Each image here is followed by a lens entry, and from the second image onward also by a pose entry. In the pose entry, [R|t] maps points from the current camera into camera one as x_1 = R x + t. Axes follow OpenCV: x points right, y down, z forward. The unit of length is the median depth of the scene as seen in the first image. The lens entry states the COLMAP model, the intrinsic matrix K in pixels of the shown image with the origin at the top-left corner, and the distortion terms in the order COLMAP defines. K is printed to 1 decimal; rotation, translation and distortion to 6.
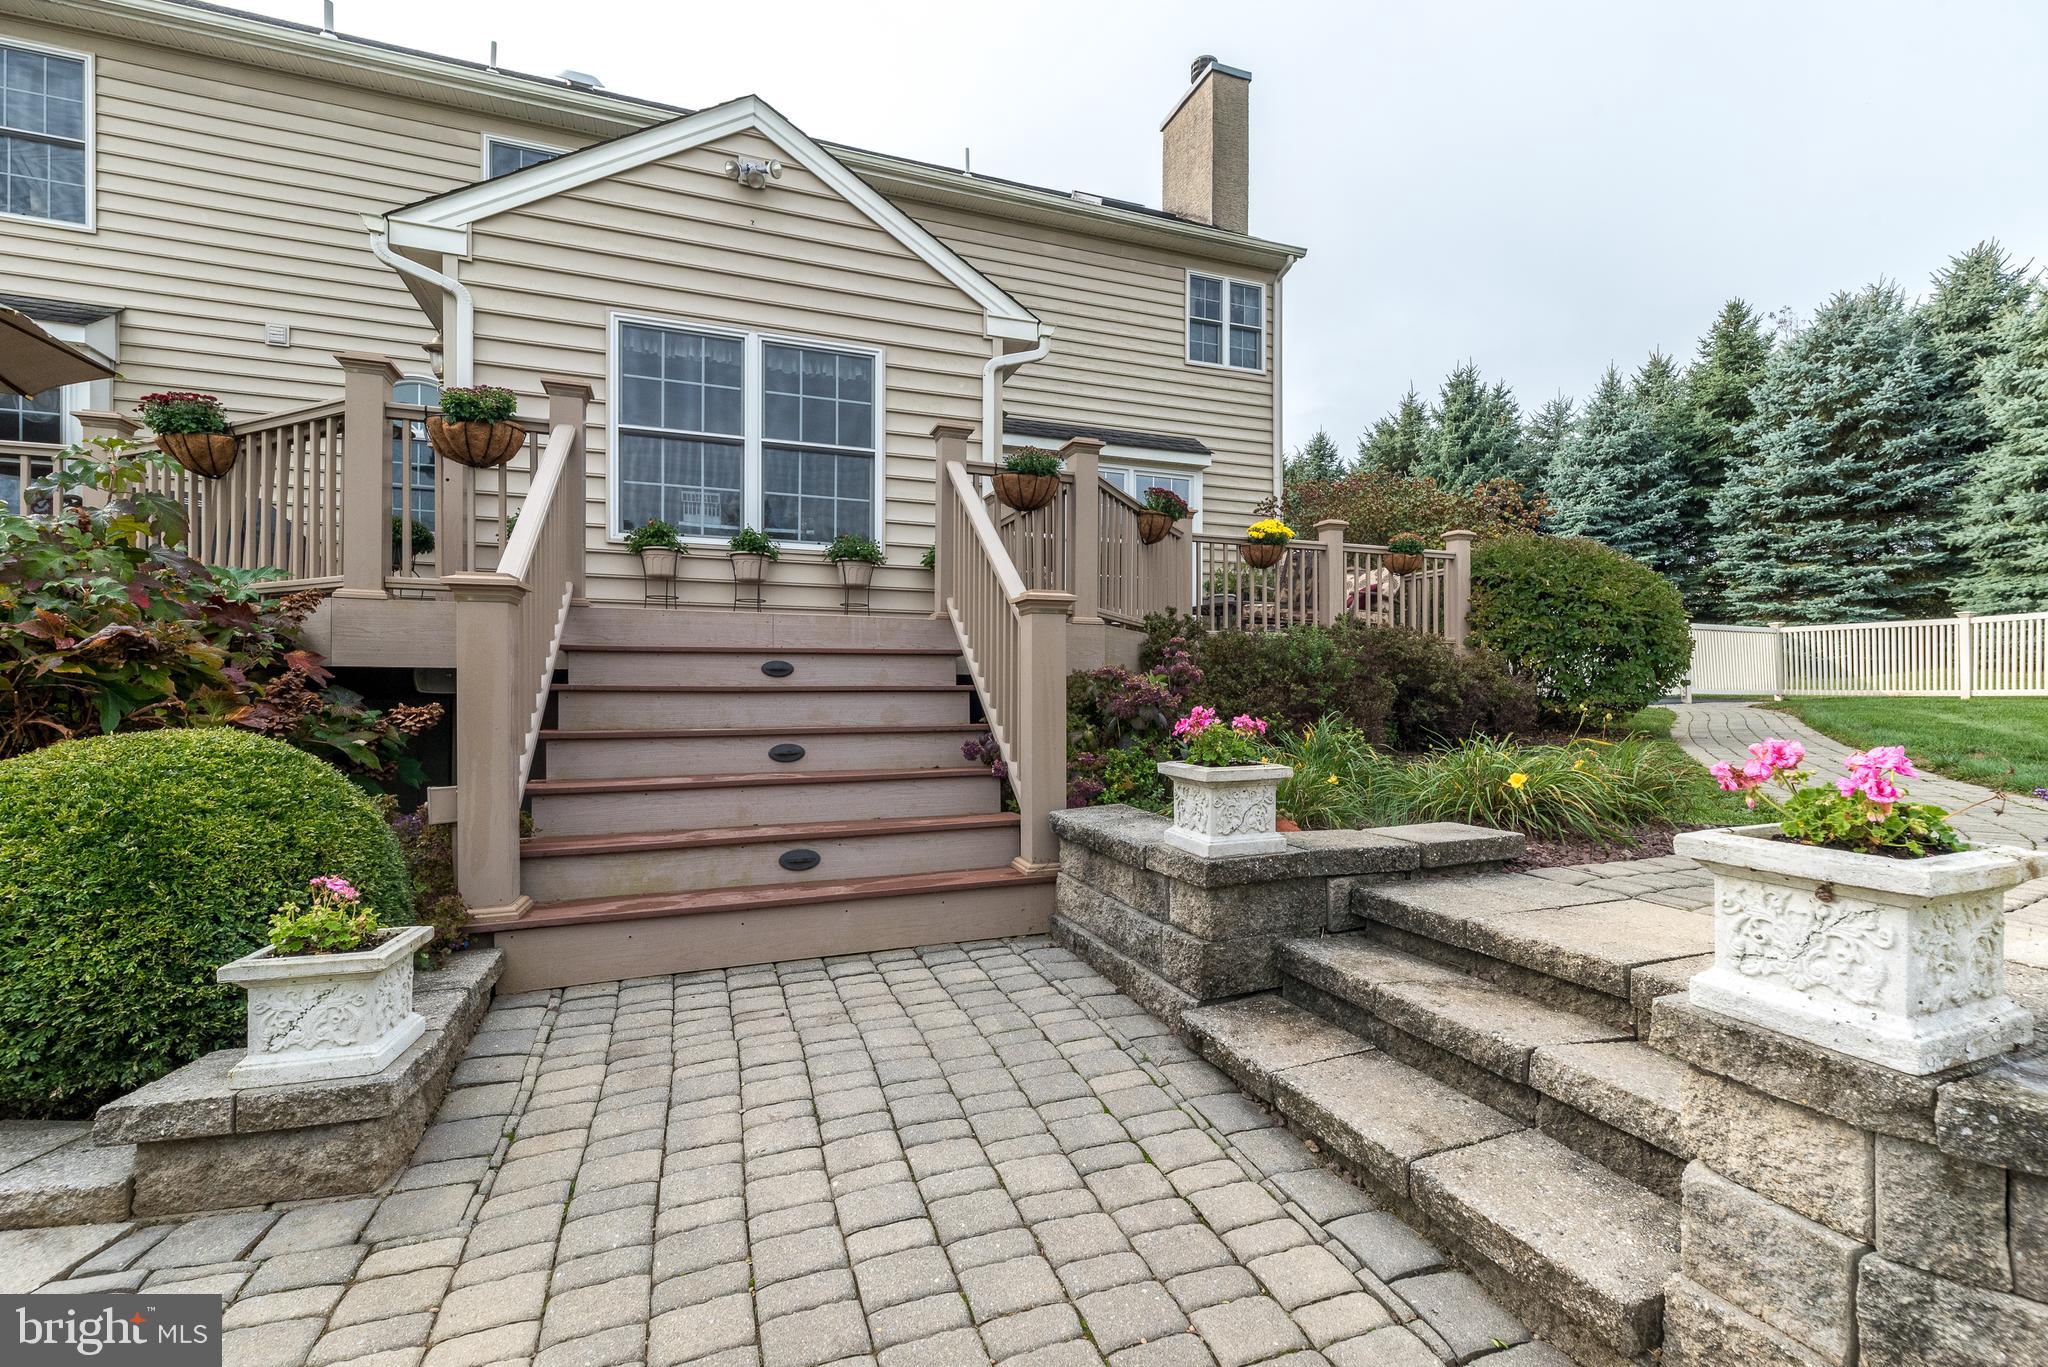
lens RADIAL K [[882.7, 0, 1018.1], [0, 882.7, 689.6], [0, 0, 1]] dist [0.008190, 0.000278]
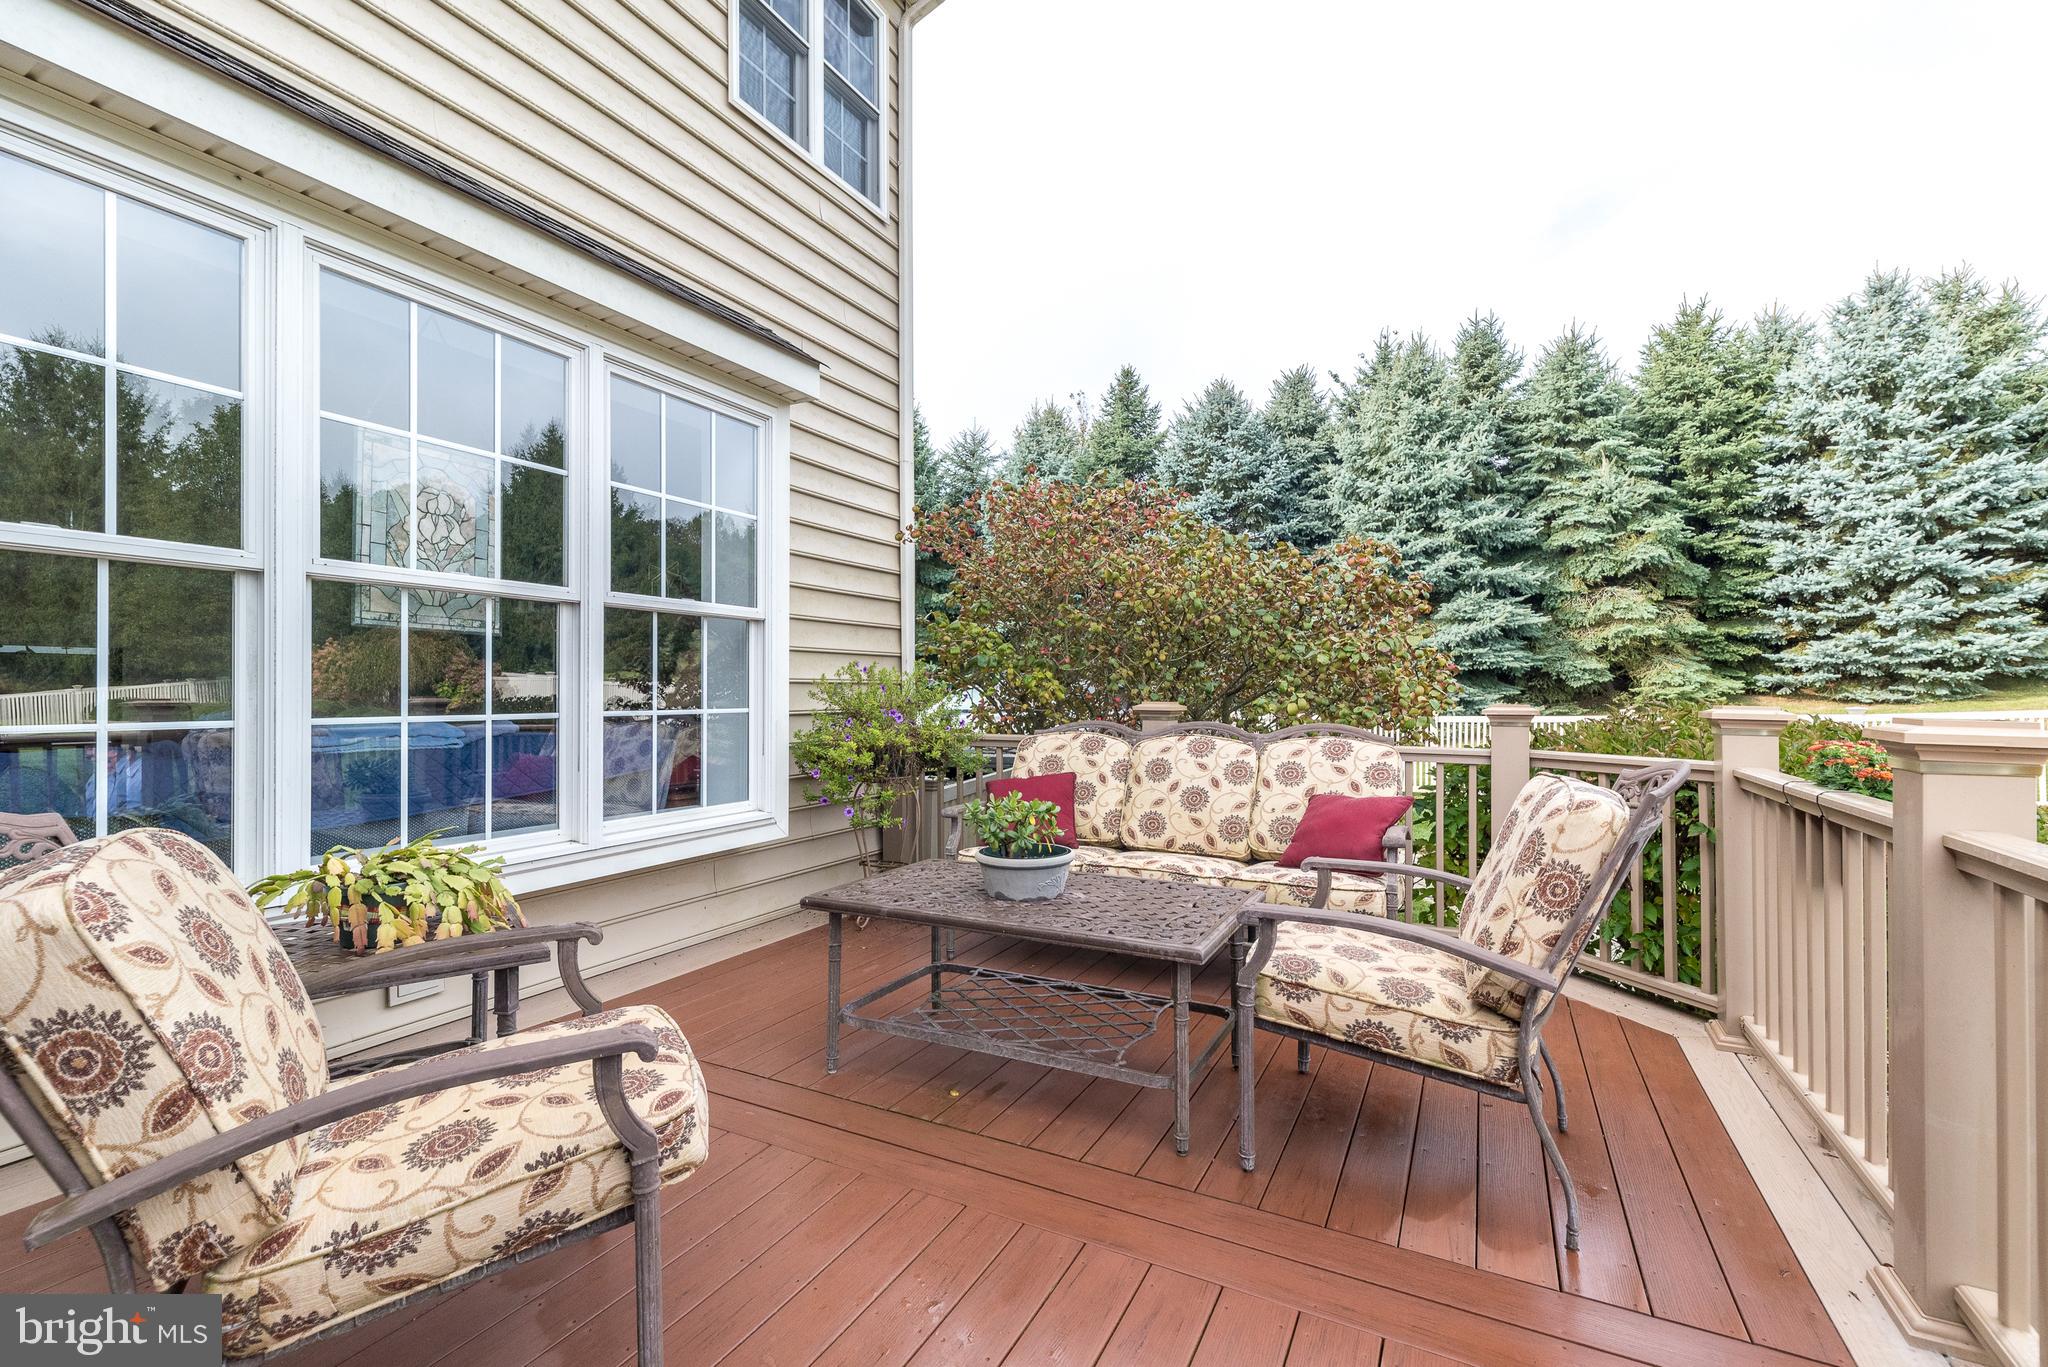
lens RADIAL K [[891.0, 0, 1024.0], [0, 891.0, 683.5], [0, 0, 1]] dist [0.000971, 0.000464]
pose [[0.737213, 0.003084, 0.675654, 0.033319], [0.000709, 0.999985, -0.005338, -0.128105], [-0.675661, 0.004415, 0.737200, 0.641693]]
